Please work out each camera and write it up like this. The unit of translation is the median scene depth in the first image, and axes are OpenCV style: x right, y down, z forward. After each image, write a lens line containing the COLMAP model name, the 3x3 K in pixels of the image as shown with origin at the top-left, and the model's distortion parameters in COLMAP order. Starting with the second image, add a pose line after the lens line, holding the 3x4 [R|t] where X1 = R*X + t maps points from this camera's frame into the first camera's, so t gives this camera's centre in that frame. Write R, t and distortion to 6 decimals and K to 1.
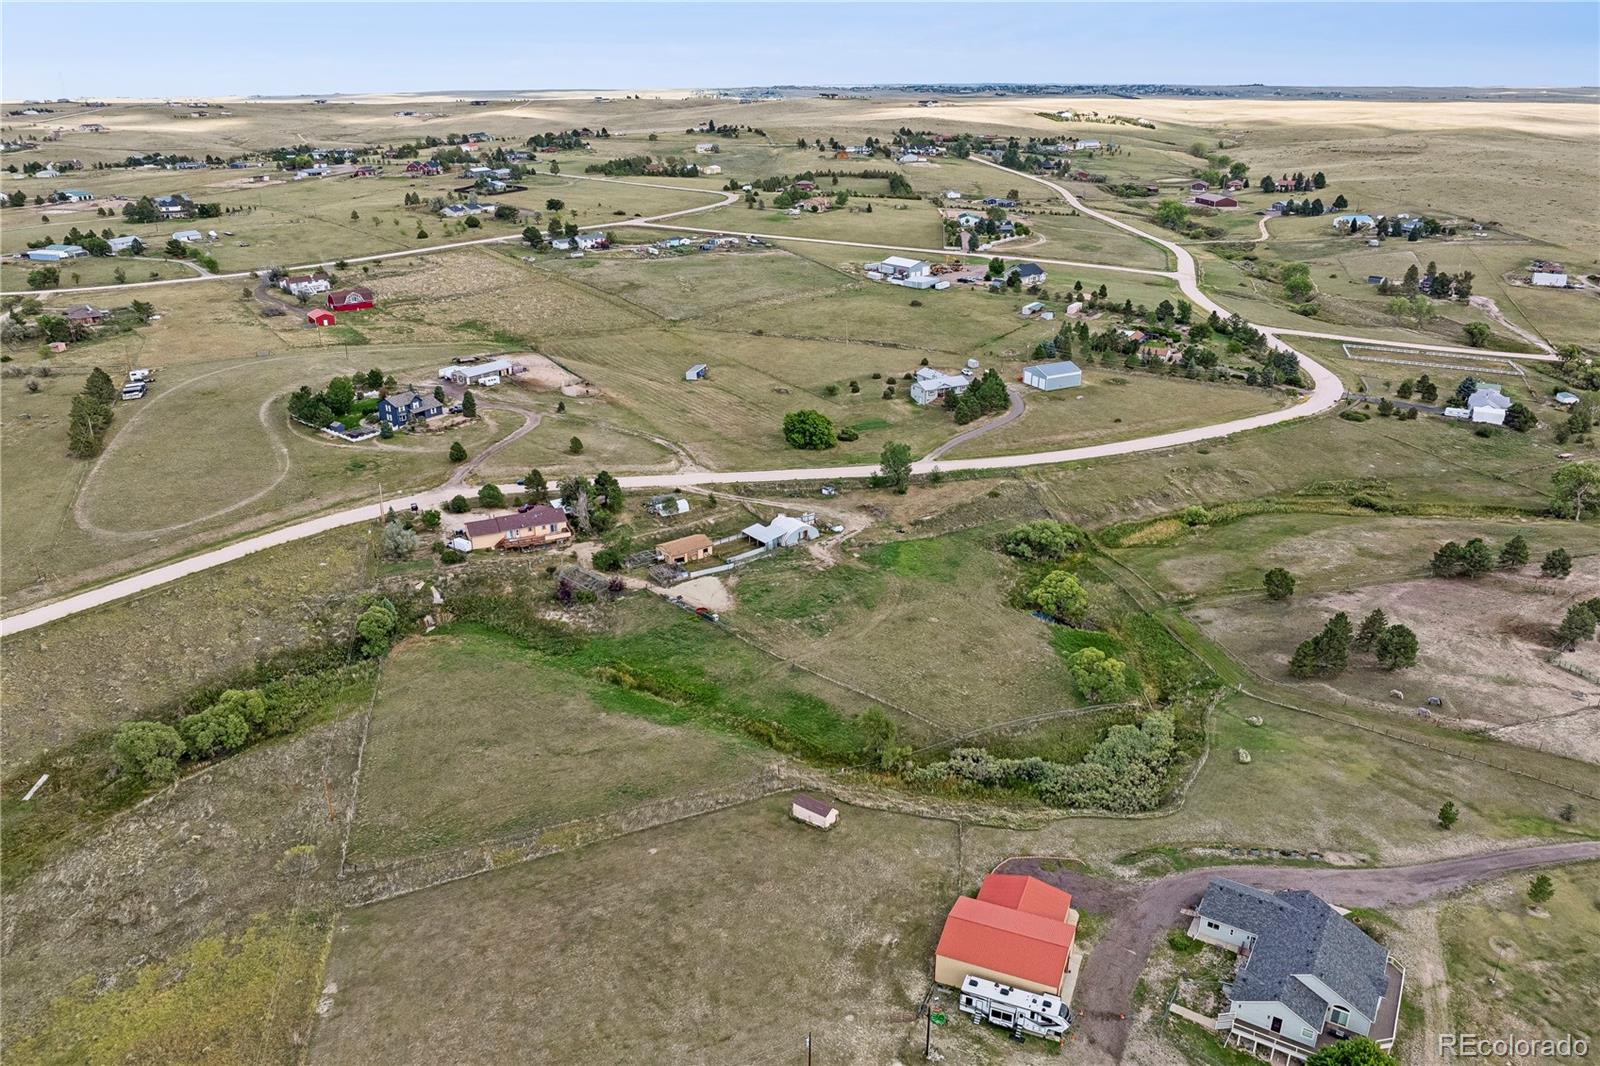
lens RADIAL K [[1076.0, 0, 800.0], [0, 1076.0, 533.0], [0, 0, 1]] dist [-0.038616, 0.001215]
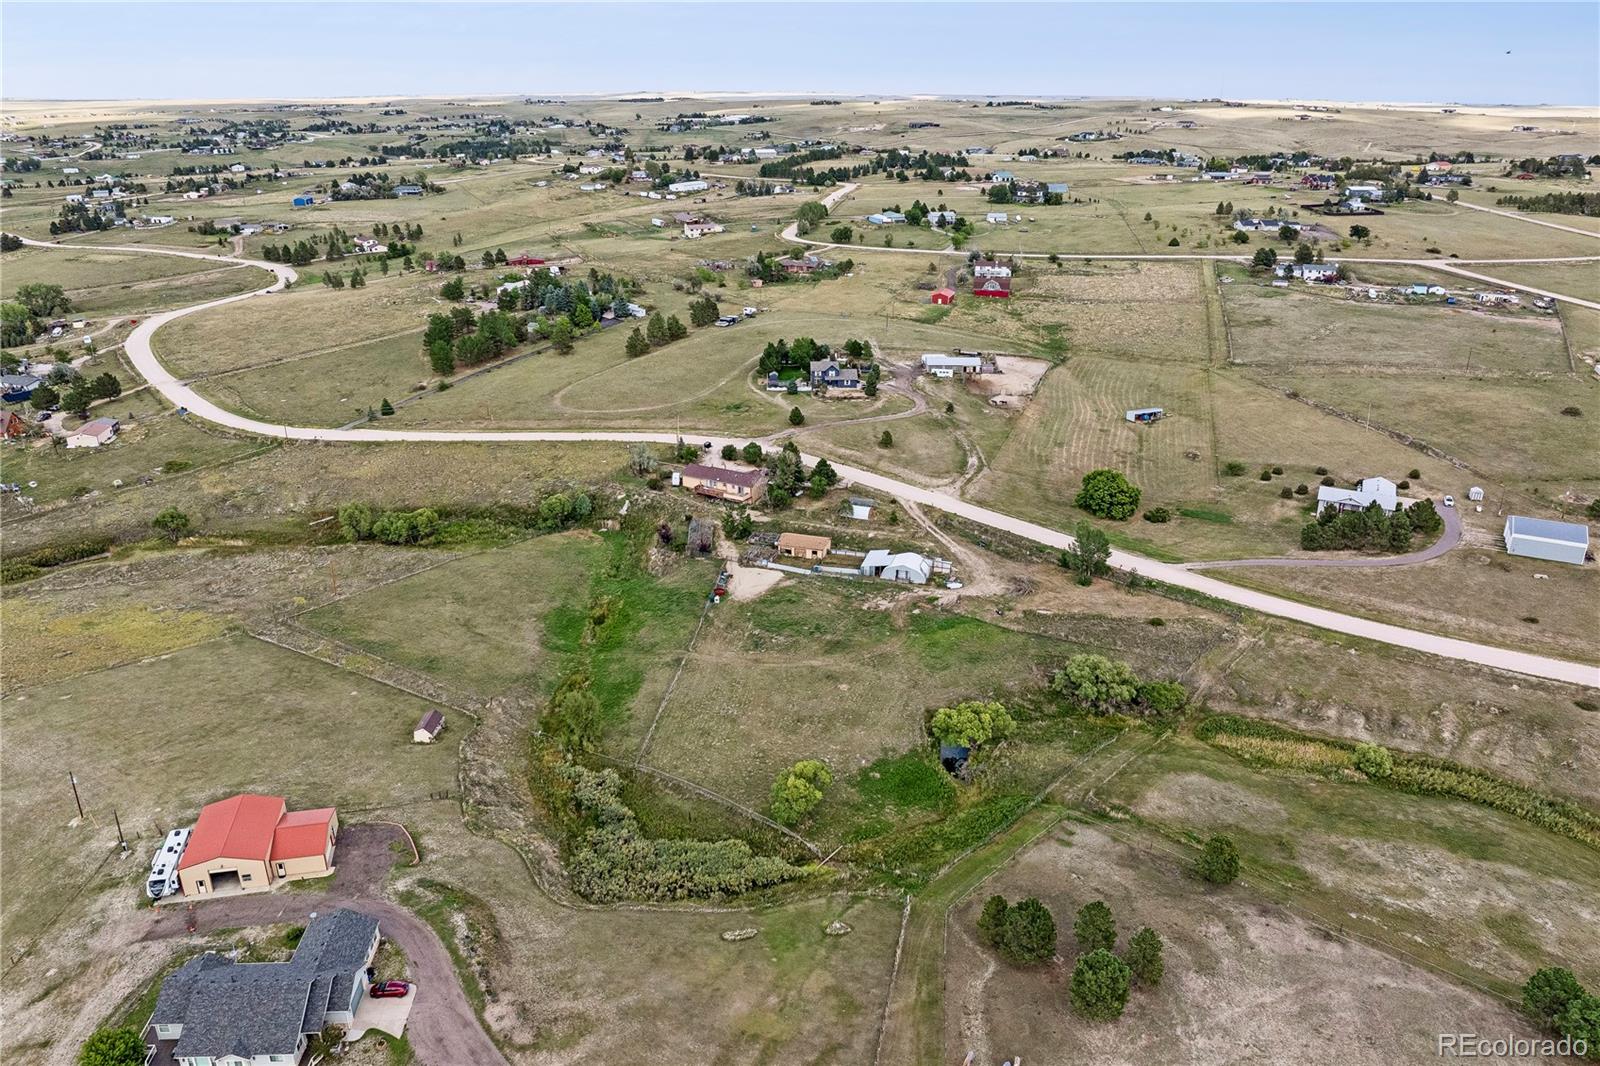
lens RADIAL K [[1076.0, 0, 800.0], [0, 1076.0, 533.0], [0, 0, 1]] dist [-0.038616, 0.001215]
pose [[0.609180, 0.310783, -0.729598, 0.598645], [-0.314037, 0.939340, 0.137920, -0.128139], [0.728204, 0.145103, 0.669824, 0.285565]]
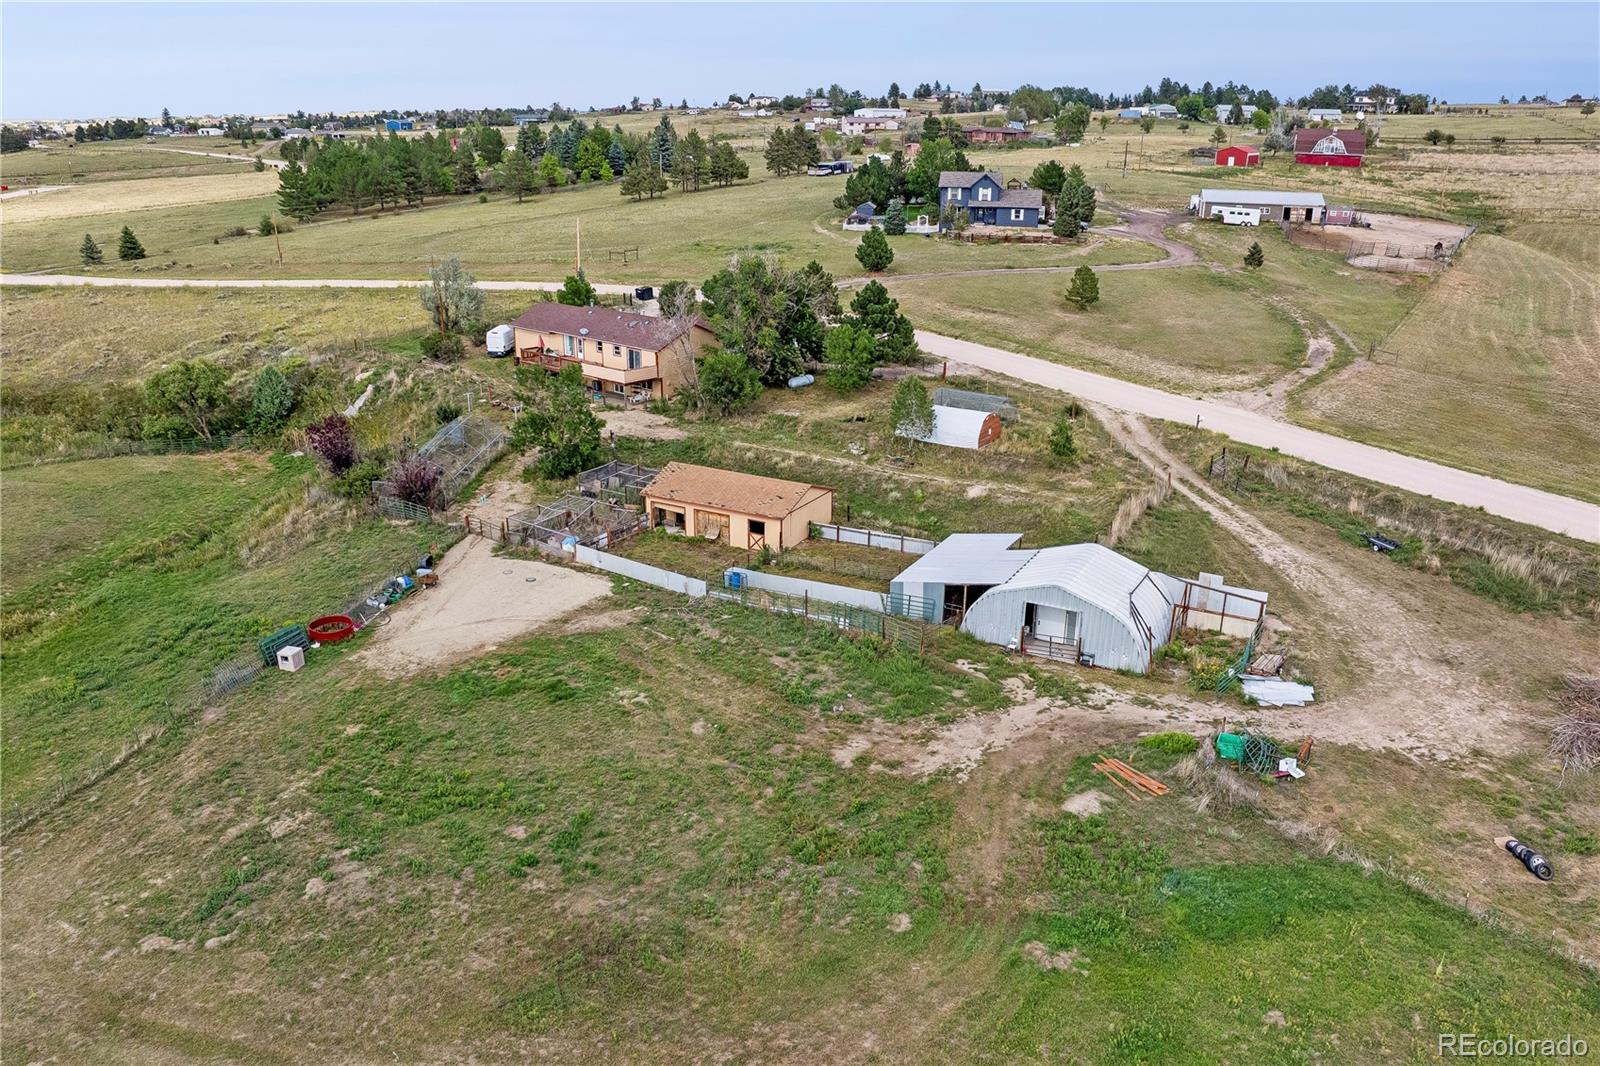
lens RADIAL K [[1076.0, 0, 800.0], [0, 1076.0, 533.0], [0, 0, 1]] dist [-0.038616, 0.001215]
pose [[0.399966, 0.299794, -0.866113, 0.158943], [-0.347581, 0.924014, 0.159325, -0.030807], [0.848065, 0.237320, 0.473777, 0.815551]]
